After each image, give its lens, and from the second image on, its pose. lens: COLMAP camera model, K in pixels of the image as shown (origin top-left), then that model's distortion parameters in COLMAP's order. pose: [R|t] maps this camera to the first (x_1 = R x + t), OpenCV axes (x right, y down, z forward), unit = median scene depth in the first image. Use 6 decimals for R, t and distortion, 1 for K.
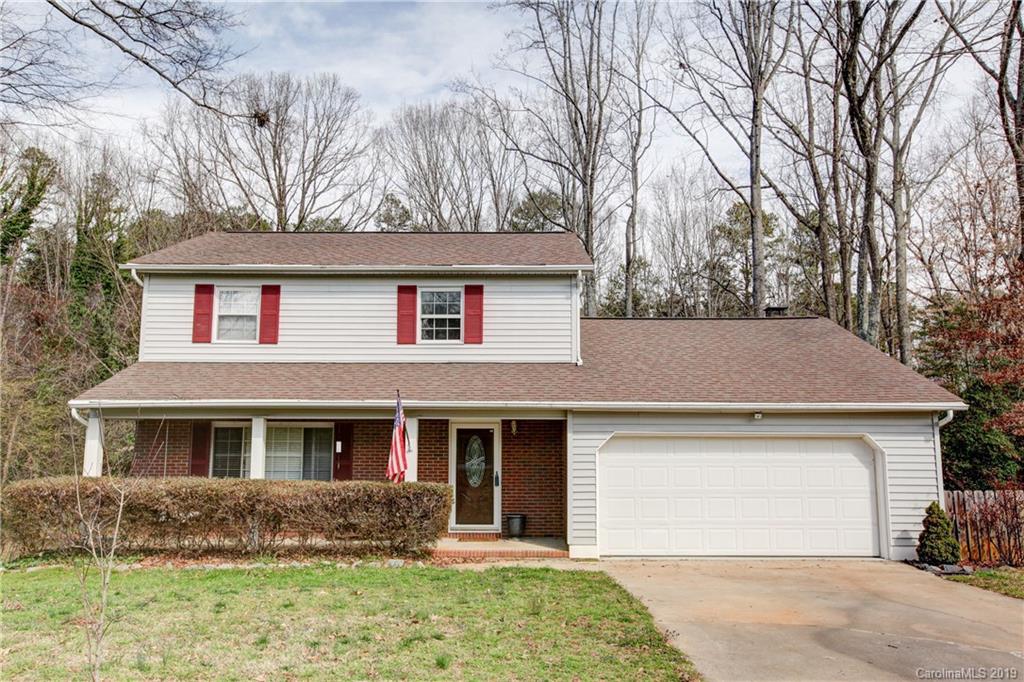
lens RADIAL K [[799.8, 0, 512.6], [0, 799.8, 338.8], [0, 0, 1]] dist [0.025572, 0.002941]
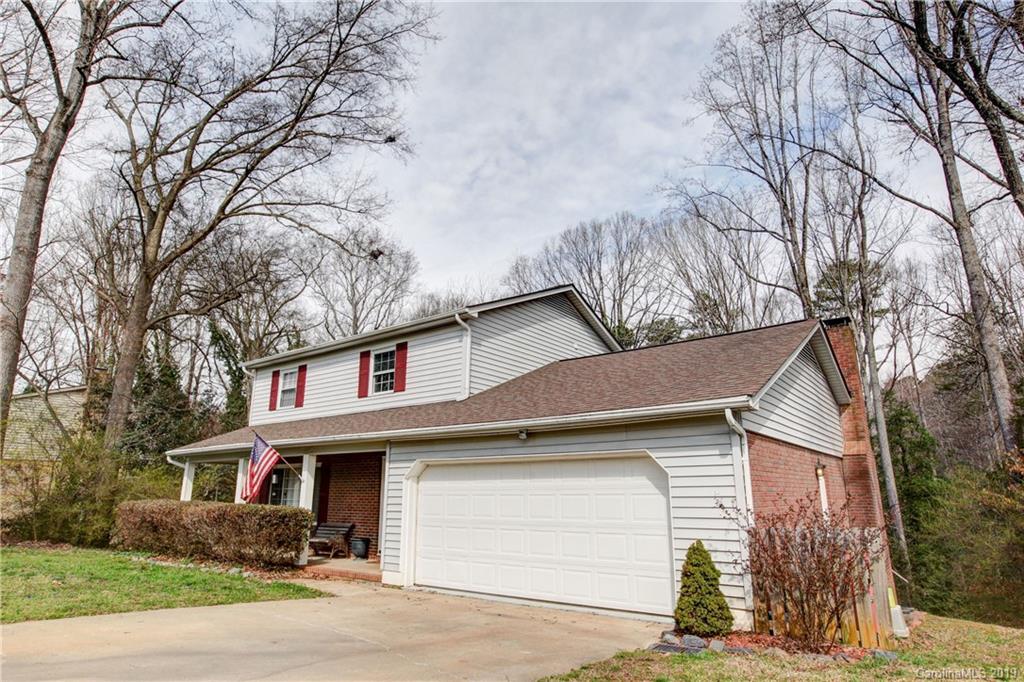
lens RADIAL K [[595.4, 0, 511.4], [0, 595.4, 342.3], [0, 0, 1]] dist [-0.006259, -0.000150]
pose [[0.789221, -0.154306, -0.594407, 0.611200], [0.073006, 0.984629, -0.158672, 0.085539], [0.609754, 0.081832, 0.788355, 0.402151]]
